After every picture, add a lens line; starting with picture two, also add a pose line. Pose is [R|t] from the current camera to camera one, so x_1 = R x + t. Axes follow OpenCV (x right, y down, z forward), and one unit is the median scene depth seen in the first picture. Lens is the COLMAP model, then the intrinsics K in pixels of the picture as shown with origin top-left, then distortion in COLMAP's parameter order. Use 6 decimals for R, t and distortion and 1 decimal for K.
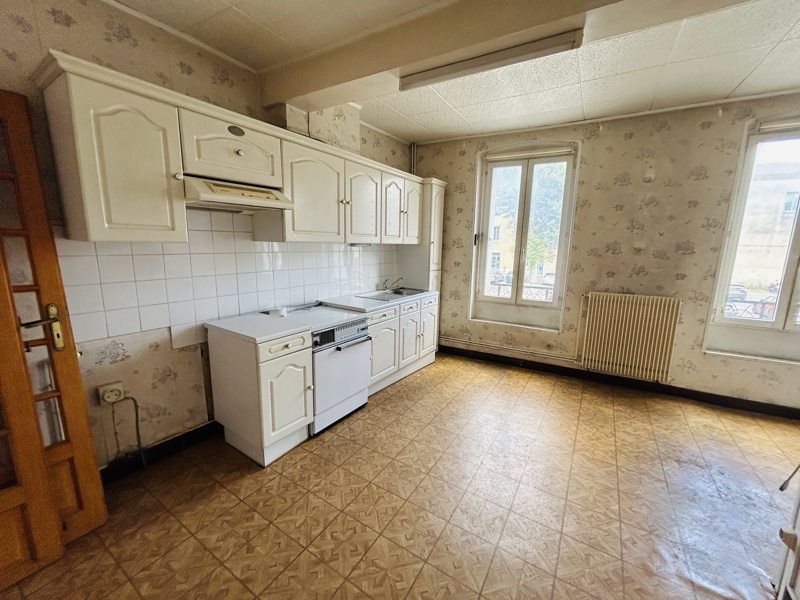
lens RADIAL K [[322.0, 0, 401.1], [0, 322.0, 299.5], [0, 0, 1]] dist [0.000488, -0.000067]
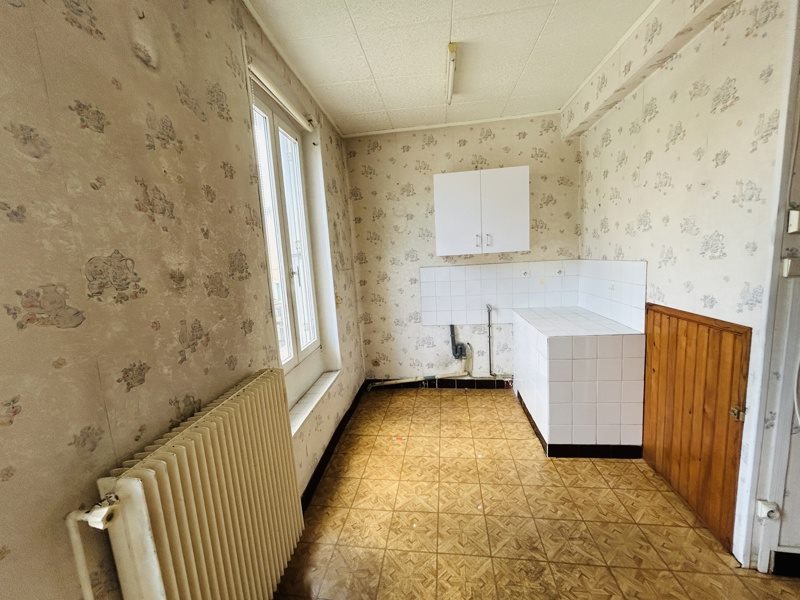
lens RADIAL K [[322.0, 0, 398.0], [0, 322.0, 299.0], [0, 0, 1]] dist [0.000488, -0.000067]
pose [[-0.412314, -0.111597, 0.904181, 0.358347], [0.209782, 0.954169, 0.213429, -0.162762], [-0.886560, 0.277681, -0.370007, 0.966939]]
